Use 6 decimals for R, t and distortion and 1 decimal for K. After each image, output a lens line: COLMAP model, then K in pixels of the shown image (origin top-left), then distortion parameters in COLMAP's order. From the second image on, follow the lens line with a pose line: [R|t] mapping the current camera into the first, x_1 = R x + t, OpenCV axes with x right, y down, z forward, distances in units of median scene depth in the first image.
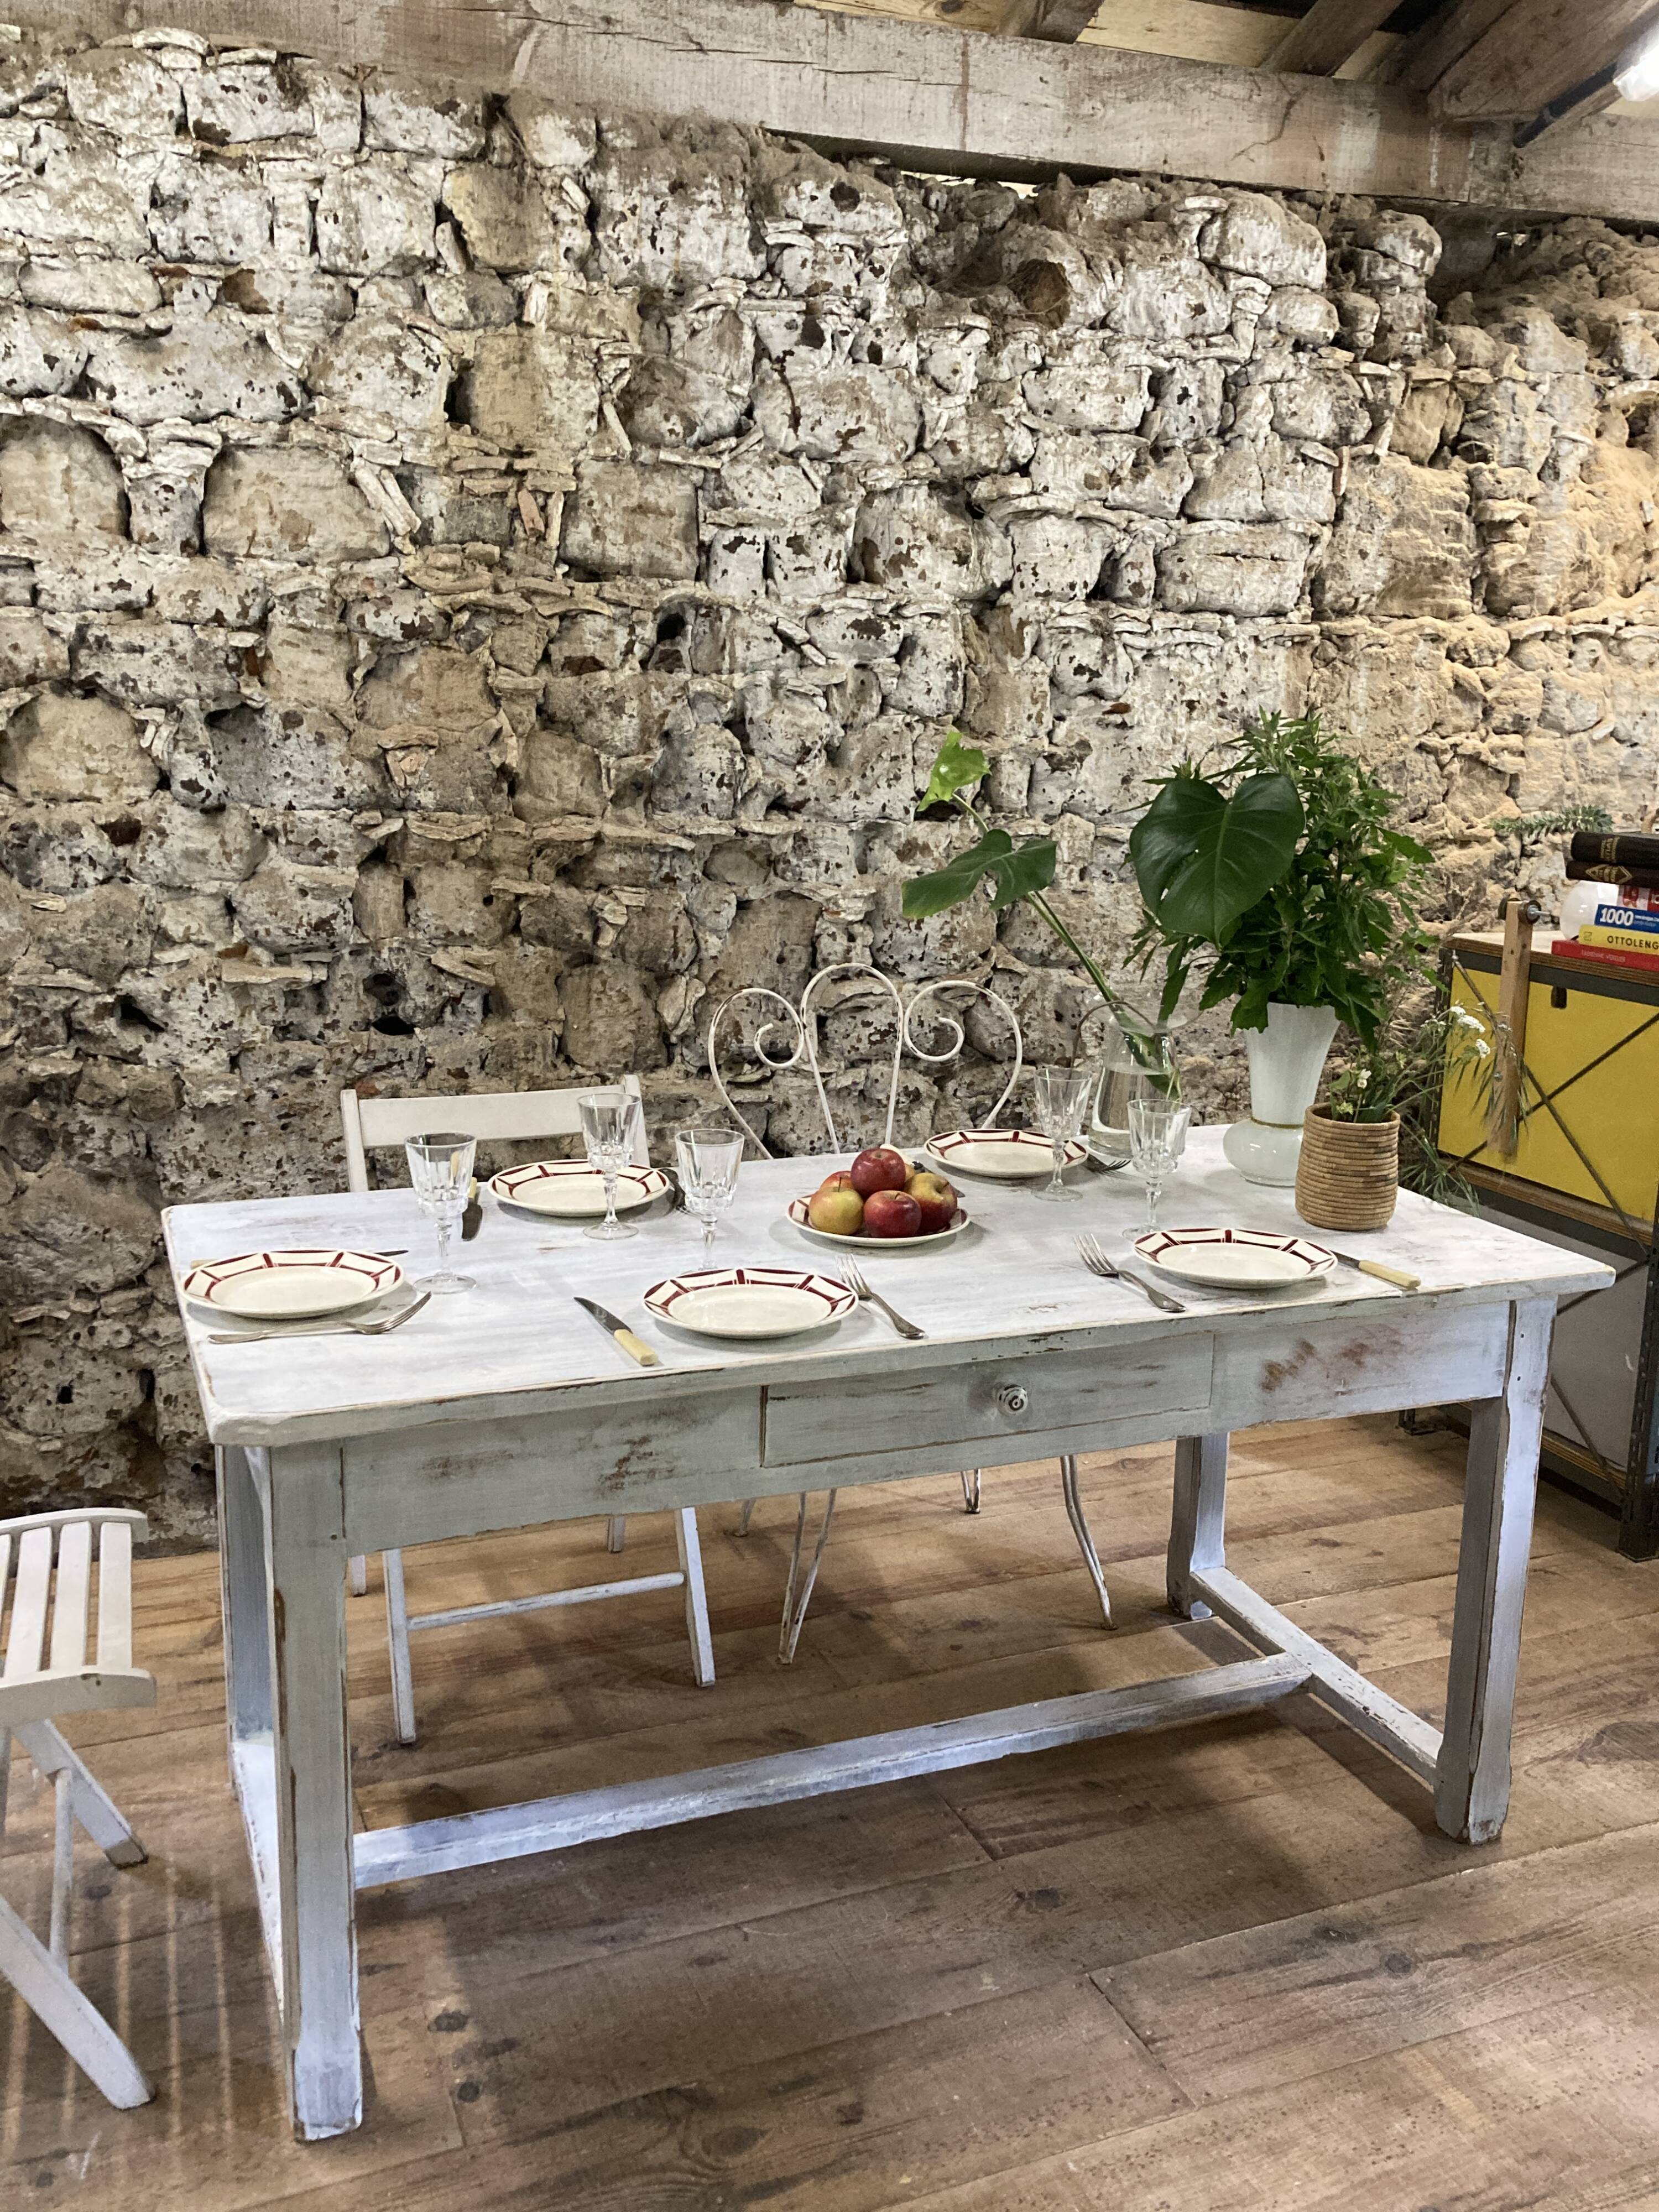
lens RADIAL K [[1931.3, 0, 833.4], [0, 1931.3, 1101.3], [0, 0, 1]] dist [0.044784, -0.031667]
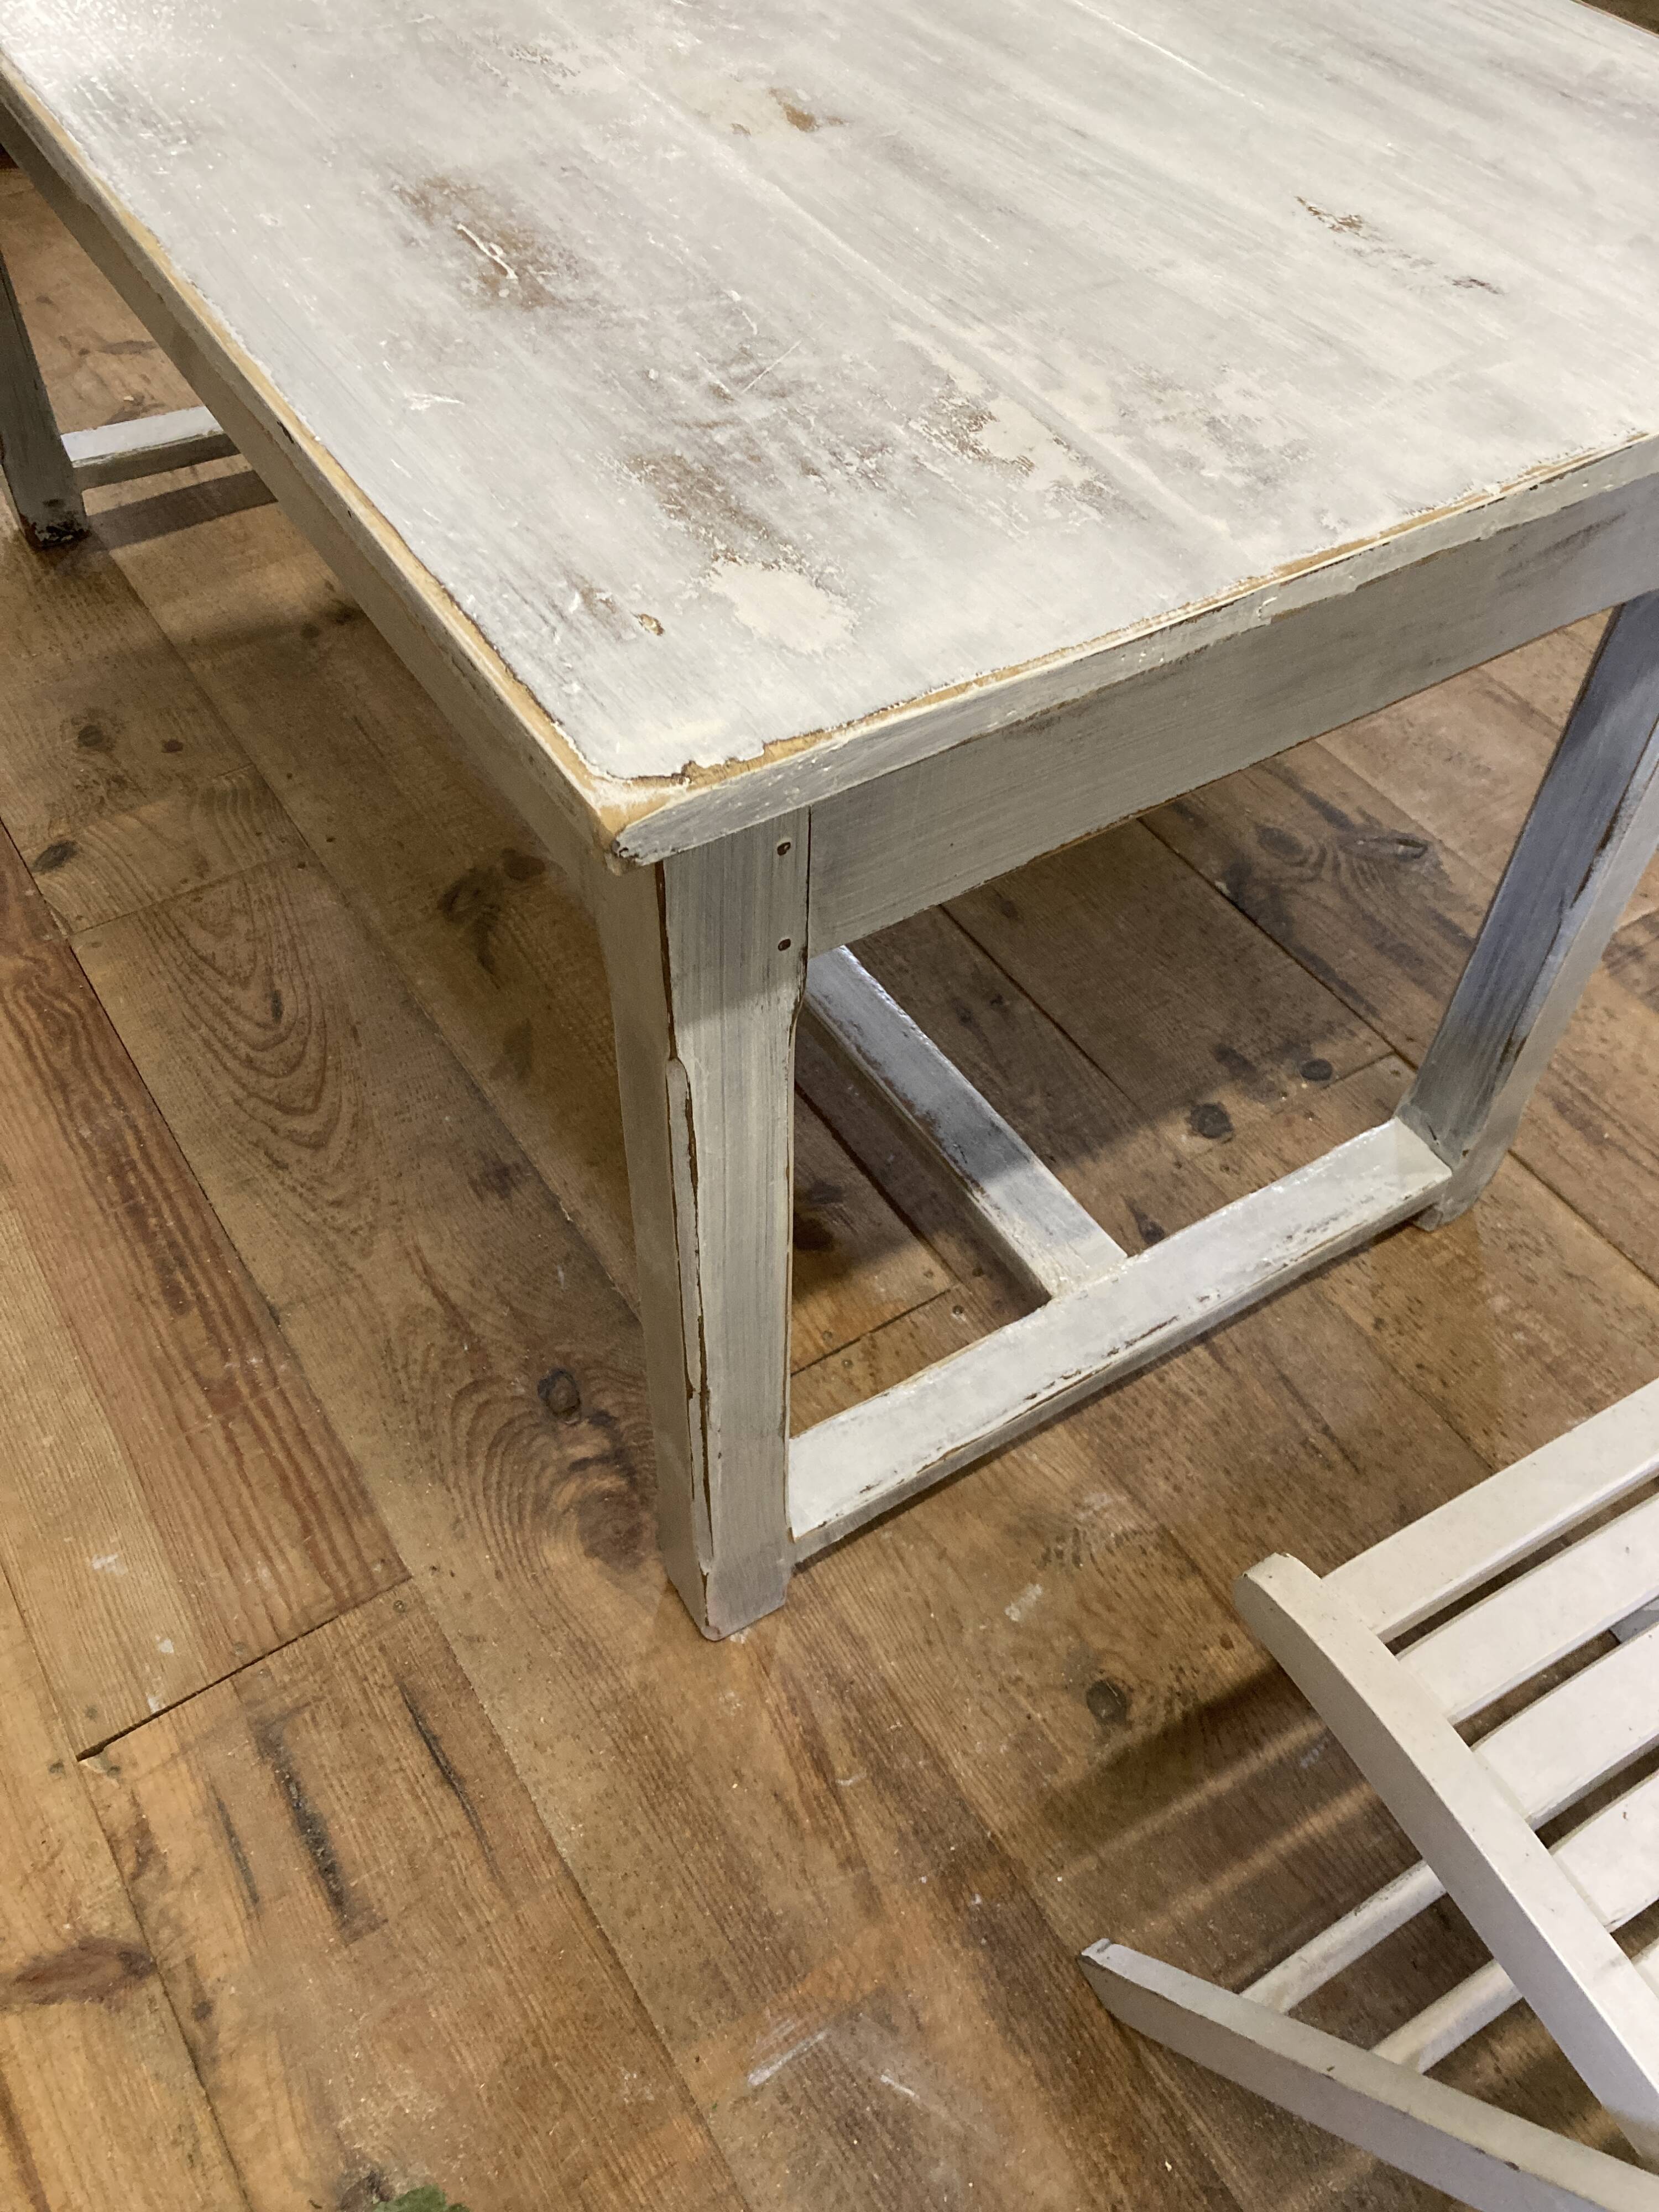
lens RADIAL K [[1815.7, 0, 826.5], [0, 1815.7, 1107.7], [0, 0, 1]] dist [0.043721, -0.060636]
pose [[-0.170943, -0.776422, 0.606586, -0.399145], [0.176200, 0.581634, 0.794138, -0.080379], [-0.969398, 0.242633, 0.037379, 0.747382]]
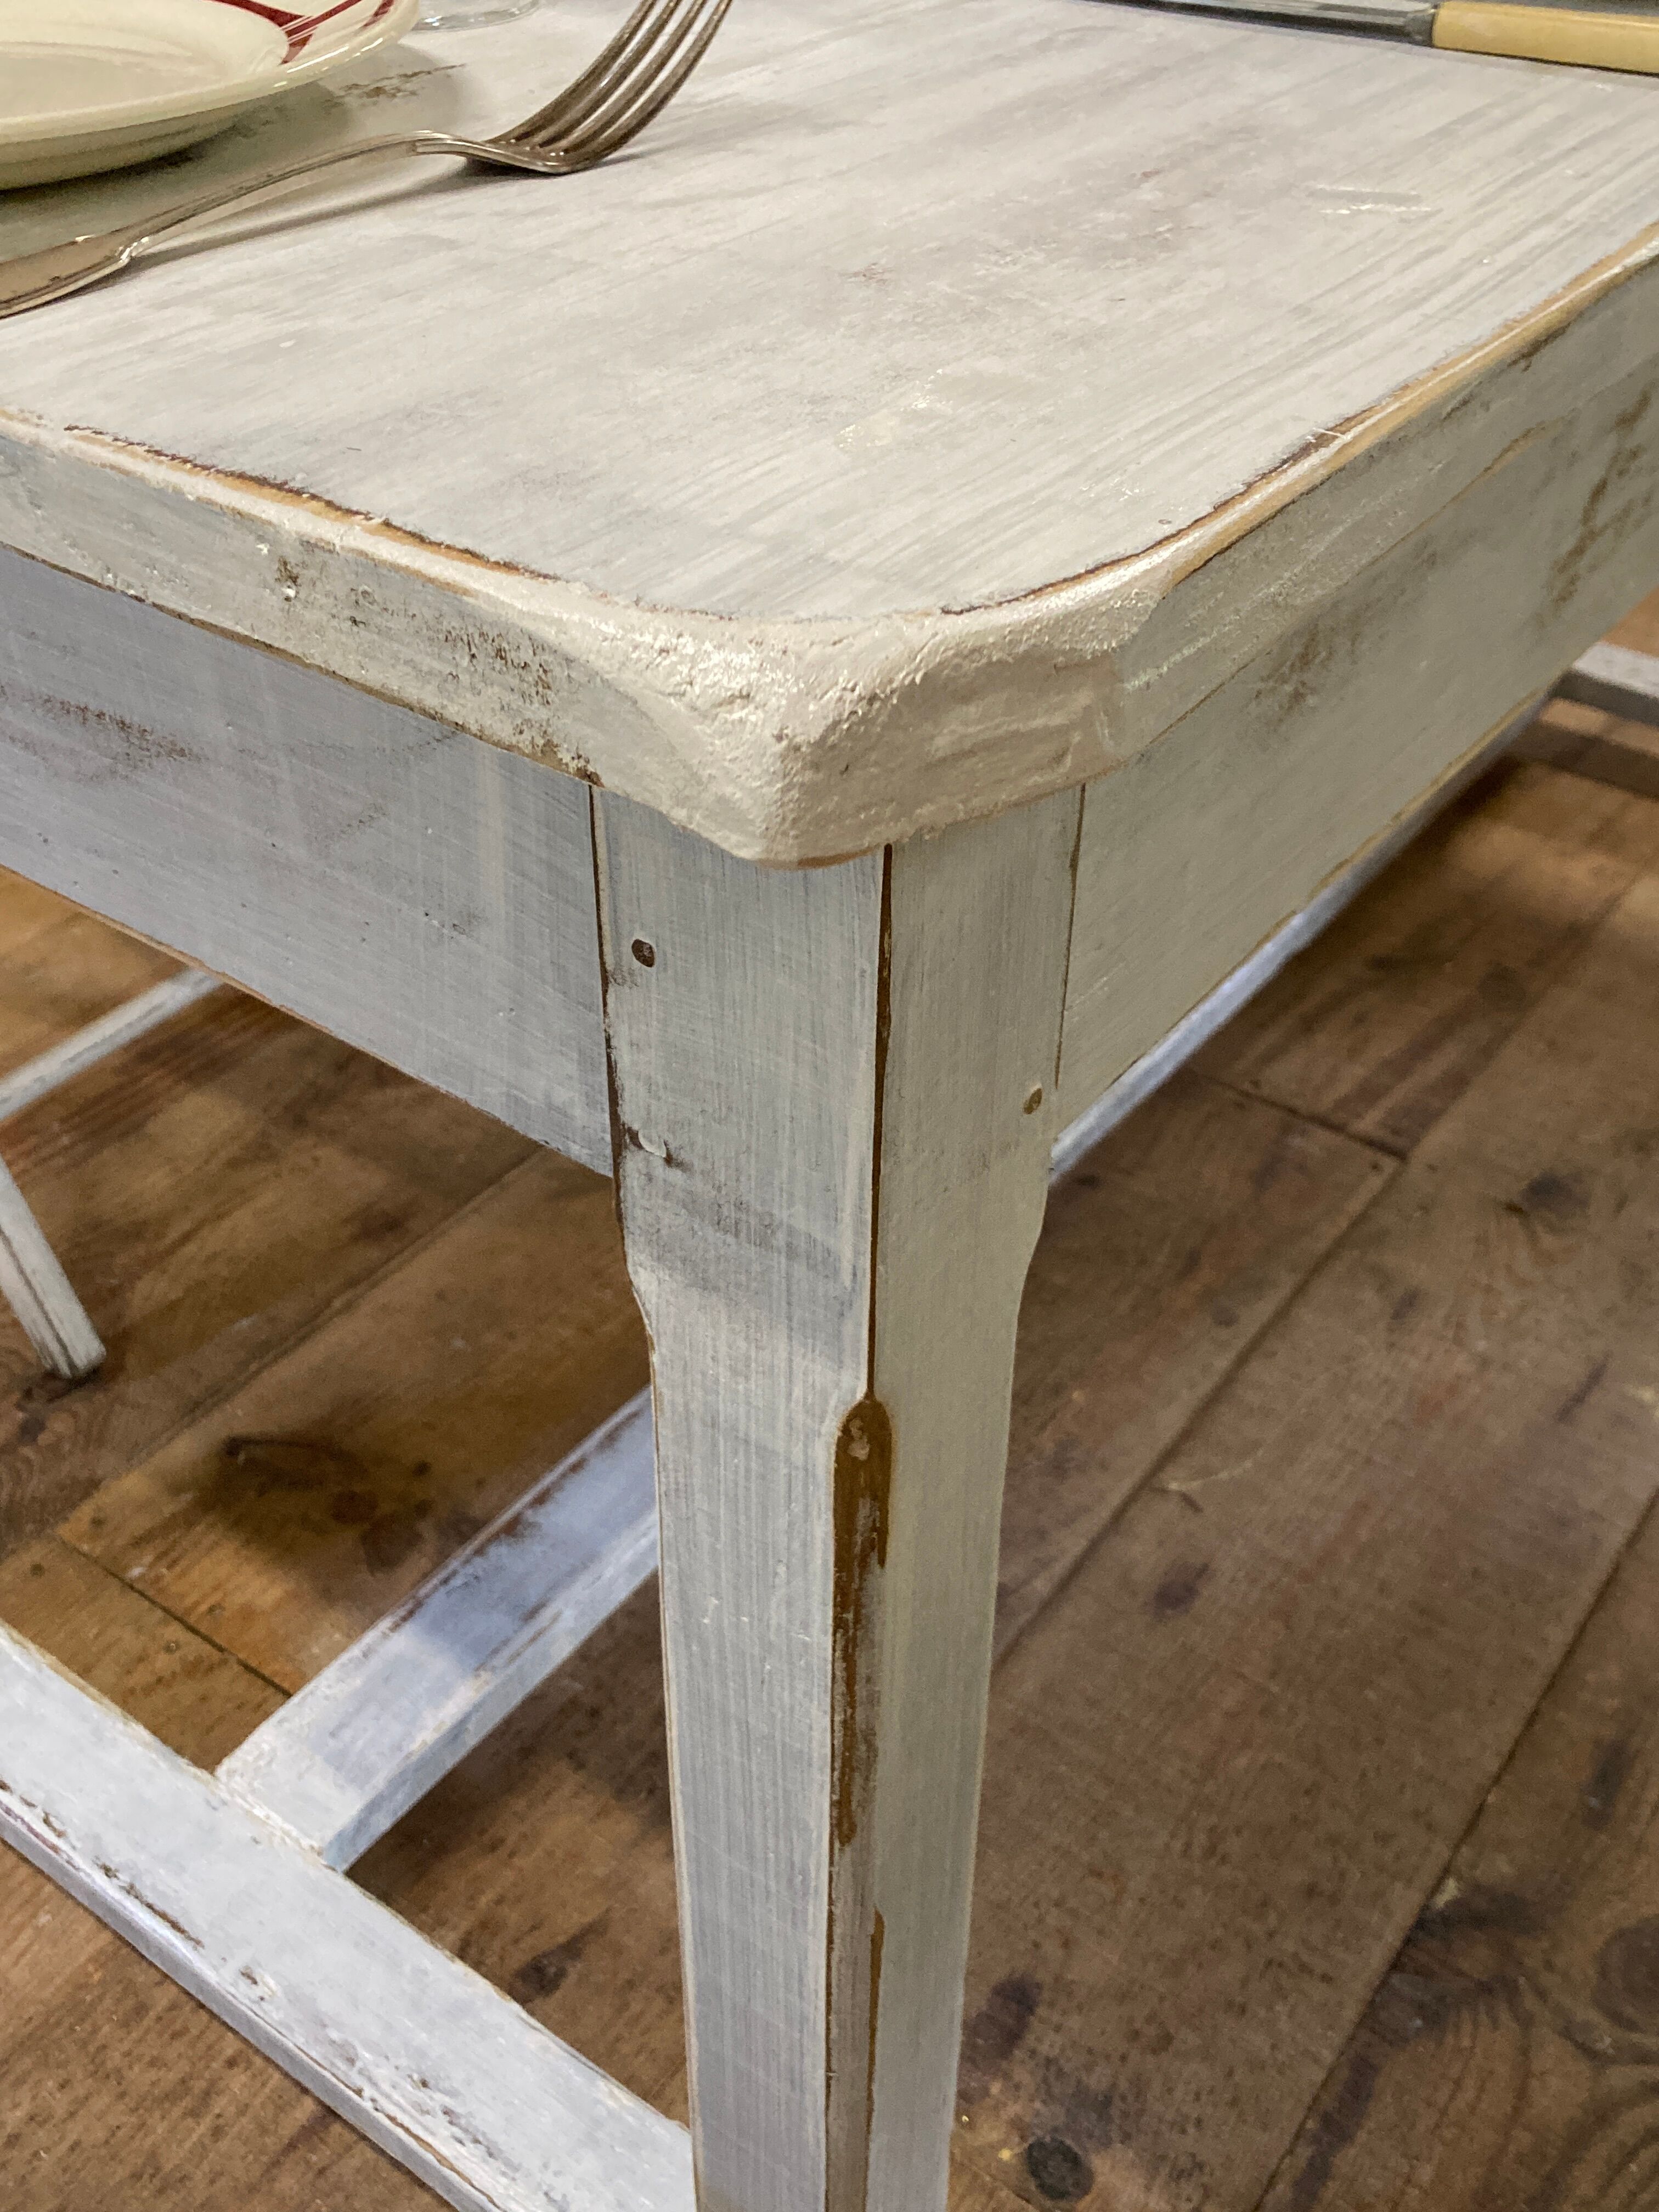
lens RADIAL K [[2254.2, 0, 859.5], [0, 2254.2, 1099.3], [0, 0, 1]] dist [0.016629, 0.000000]
pose [[0.849520, -0.327449, 0.413634, -0.216803], [0.108951, 0.876049, 0.469753, 0.060181], [-0.516183, -0.353999, 0.779897, 0.469500]]
